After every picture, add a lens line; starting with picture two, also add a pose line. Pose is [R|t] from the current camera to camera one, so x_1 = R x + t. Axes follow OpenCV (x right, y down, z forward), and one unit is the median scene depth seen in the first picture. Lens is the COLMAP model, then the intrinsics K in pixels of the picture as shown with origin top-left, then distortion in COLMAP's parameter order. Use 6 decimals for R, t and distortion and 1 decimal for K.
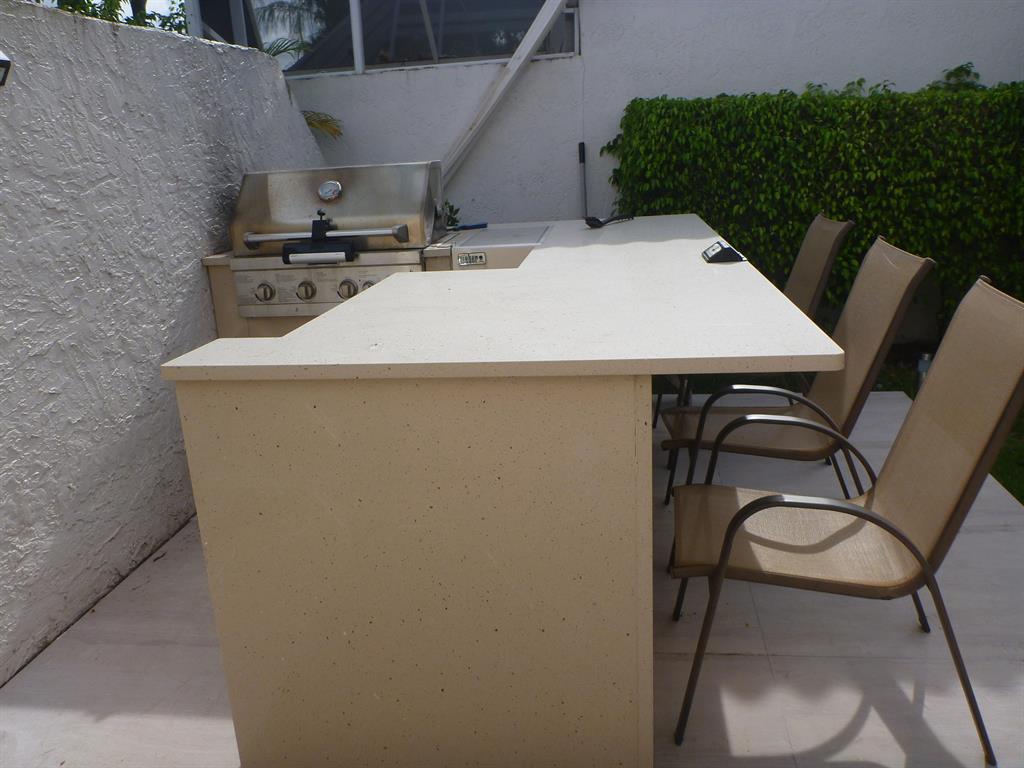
lens RADIAL K [[827.1, 0, 512.0], [0, 827.1, 384.0], [0, 0, 1]] dist [-0.036080, -0.002672]
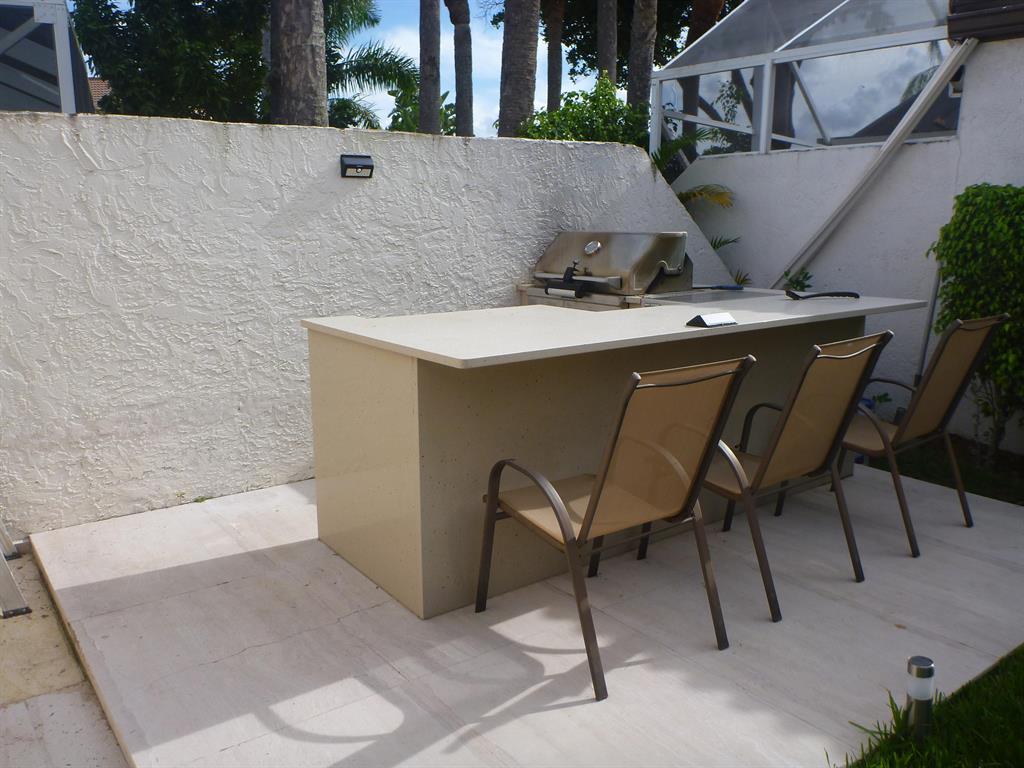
lens RADIAL K [[827.1, 0, 512.0], [0, 827.1, 384.0], [0, 0, 1]] dist [-0.036080, -0.002672]
pose [[0.704156, 0.193649, -0.683128, 0.720396], [-0.230815, 0.972267, 0.037693, -0.032974], [0.671483, 0.131134, 0.729325, -0.089460]]
